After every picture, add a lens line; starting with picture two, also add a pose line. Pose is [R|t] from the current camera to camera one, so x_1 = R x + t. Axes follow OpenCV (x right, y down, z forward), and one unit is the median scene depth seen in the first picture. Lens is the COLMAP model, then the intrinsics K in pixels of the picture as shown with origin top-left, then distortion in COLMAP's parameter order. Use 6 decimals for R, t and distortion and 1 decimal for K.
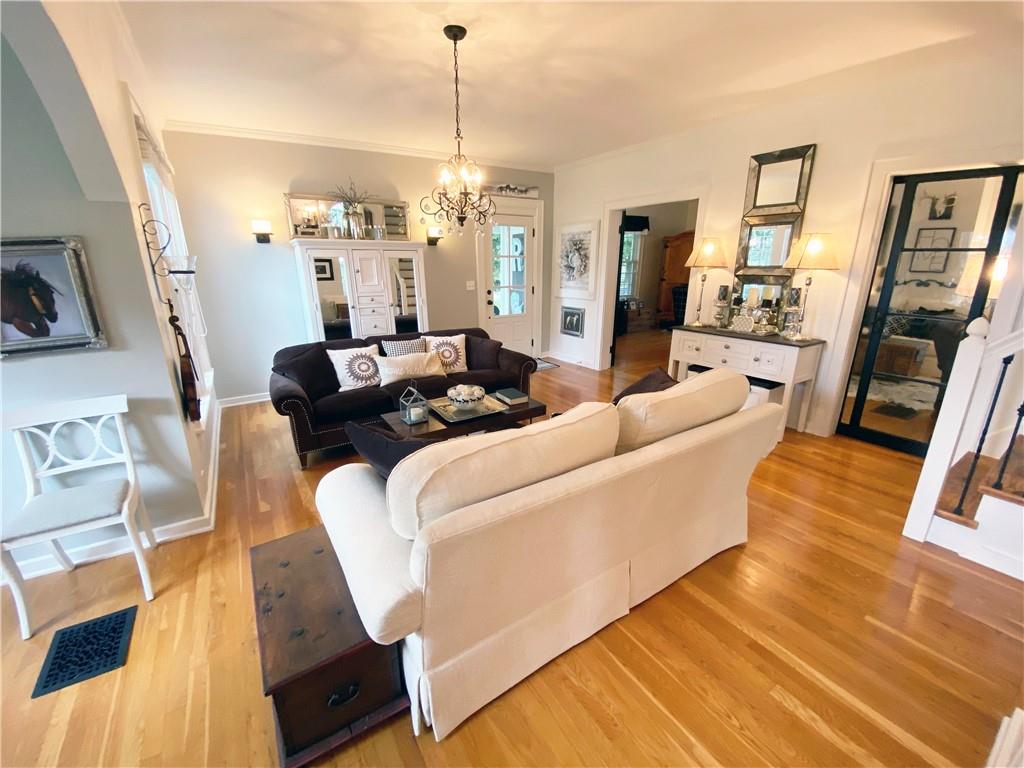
lens RADIAL K [[421.1, 0, 516.3], [0, 421.1, 390.9], [0, 0, 1]] dist [0.011139, -0.010091]
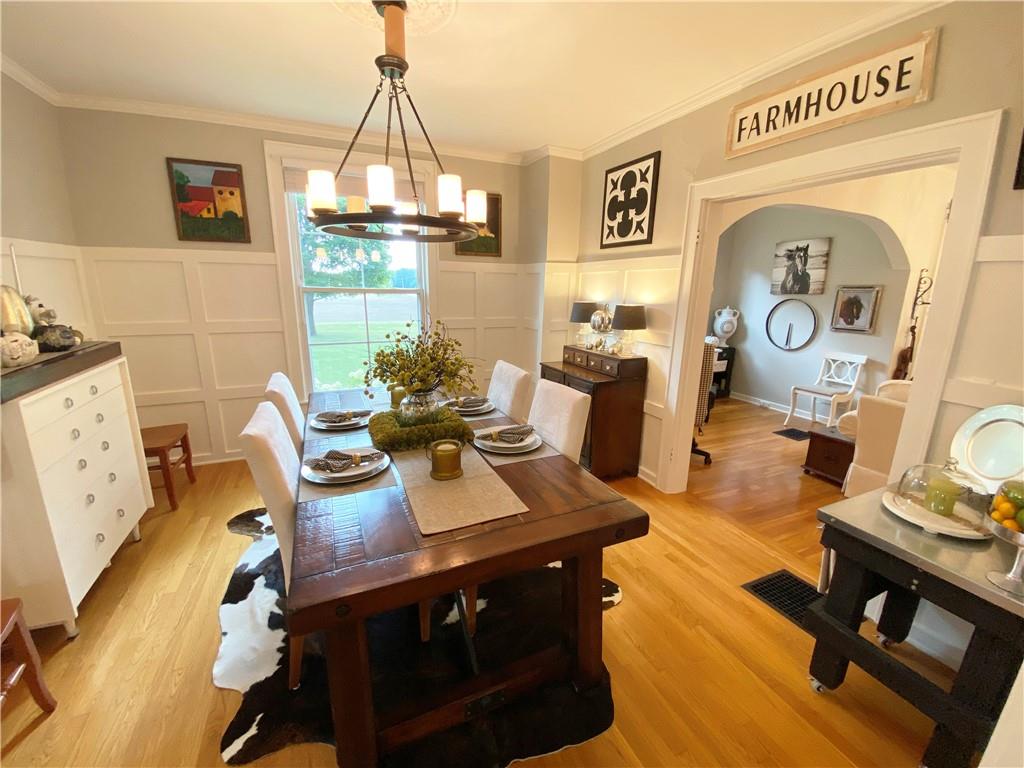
lens RADIAL K [[421.1, 0, 496.5], [0, 421.1, 390.8], [0, 0, 1]] dist [0.011139, -0.010091]
pose [[-0.192115, 0.240258, -0.951508, 1.235325], [-0.301361, 0.908280, 0.290189, 0.092280], [0.933956, 0.342497, -0.102090, -0.401311]]
